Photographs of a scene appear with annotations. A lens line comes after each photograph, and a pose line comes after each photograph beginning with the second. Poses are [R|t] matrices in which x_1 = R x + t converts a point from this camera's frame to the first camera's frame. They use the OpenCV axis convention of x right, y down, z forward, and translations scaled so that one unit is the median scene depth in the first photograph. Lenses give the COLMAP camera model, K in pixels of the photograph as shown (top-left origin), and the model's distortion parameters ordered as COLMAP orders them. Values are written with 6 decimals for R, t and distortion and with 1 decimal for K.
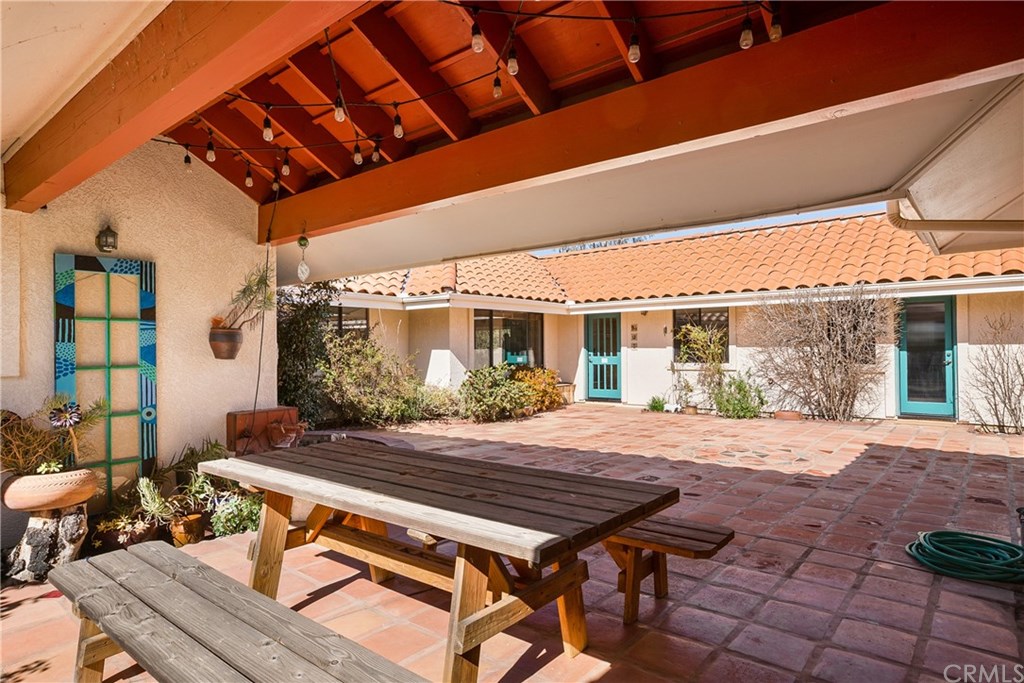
lens RADIAL K [[589.8, 0, 512.0], [0, 589.8, 341.5], [0, 0, 1]] dist [0.001645, 0.000322]
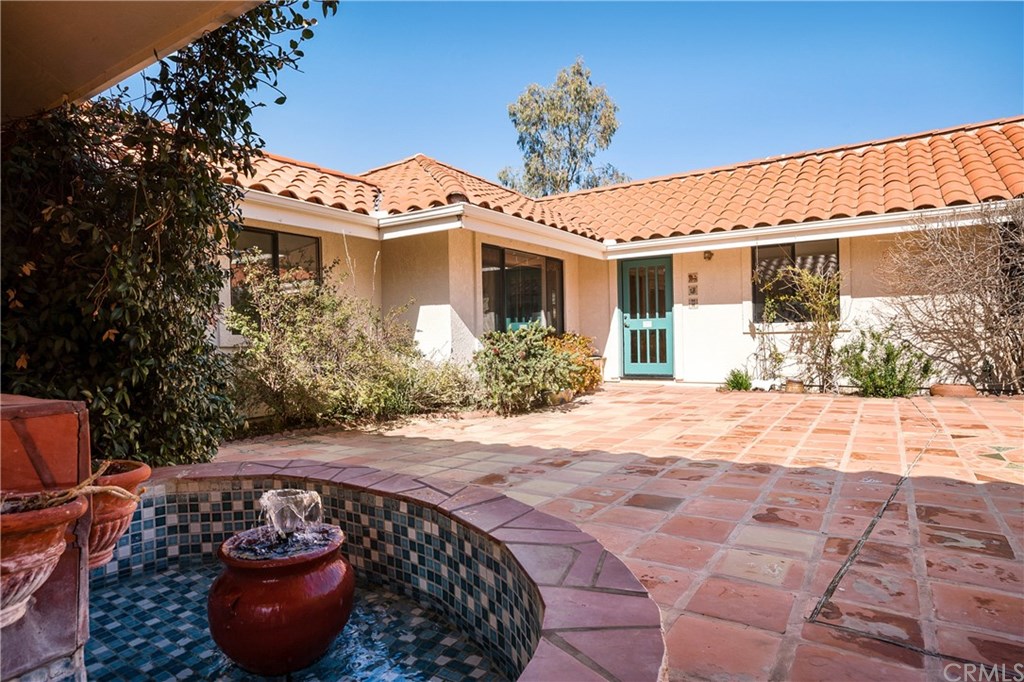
lens RADIAL K [[568.2, 0, 512.0], [0, 568.2, 341.0], [0, 0, 1]] dist [-0.014930, 0.000043]
pose [[0.993196, -0.015315, 0.115445, -0.113213], [0.012685, 0.999644, 0.023479, 0.041512], [-0.115764, -0.021855, 0.993036, 0.374698]]
